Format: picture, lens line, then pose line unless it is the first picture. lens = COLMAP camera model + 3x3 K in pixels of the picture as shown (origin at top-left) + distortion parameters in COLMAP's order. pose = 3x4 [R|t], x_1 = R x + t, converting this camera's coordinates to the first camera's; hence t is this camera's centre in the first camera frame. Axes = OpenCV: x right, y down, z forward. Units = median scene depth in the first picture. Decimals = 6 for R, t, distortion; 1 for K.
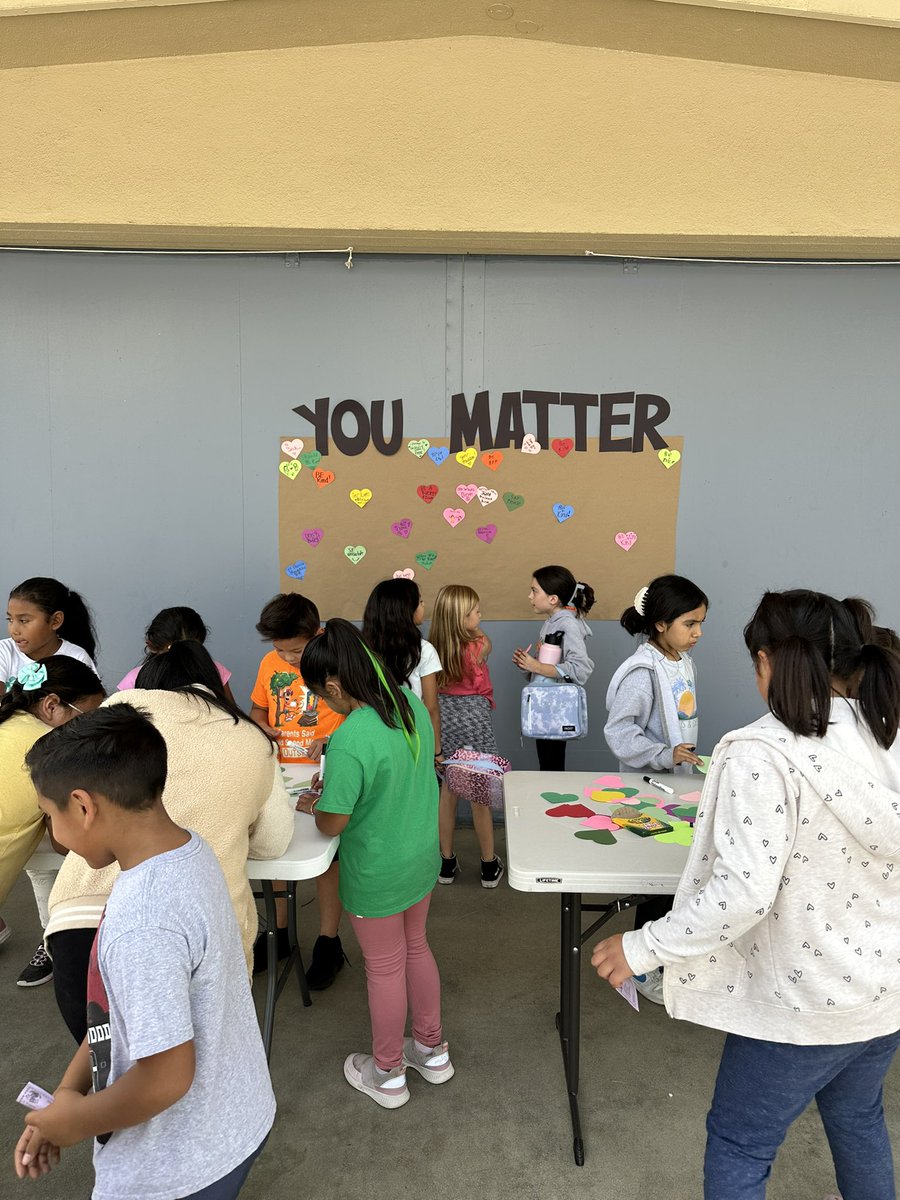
lens RADIAL K [[856.4, 0, 452.3], [0, 856.4, 604.3], [0, 0, 1]] dist [0.079757, 0.011656]
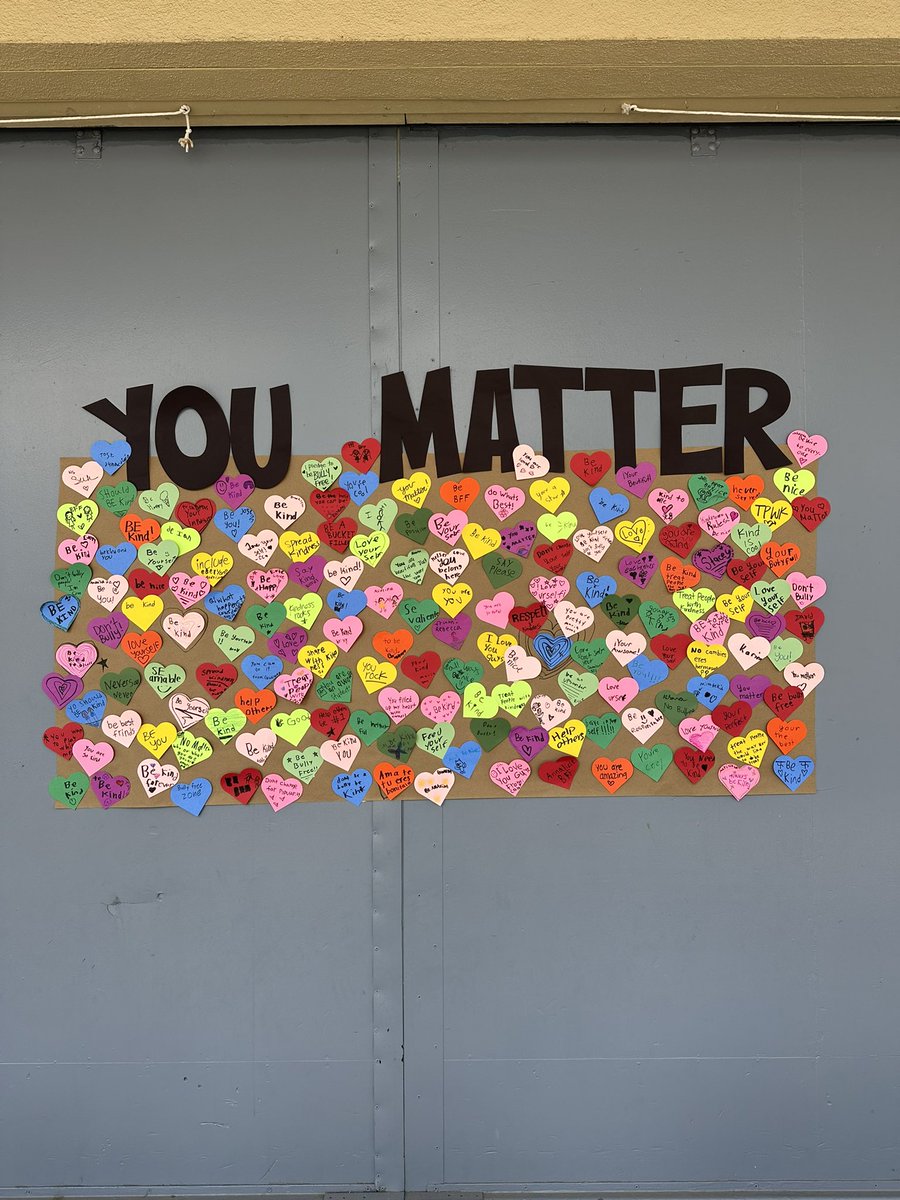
lens RADIAL K [[856.4, 0, 451.2], [0, 856.4, 596.4], [0, 0, 1]] dist [0.079757, 0.011656]
pose [[0.999686, -0.018036, -0.017399, 0.049497], [0.015630, 0.991432, -0.129683, -0.035970], [0.019589, 0.129370, 0.991403, 0.482233]]
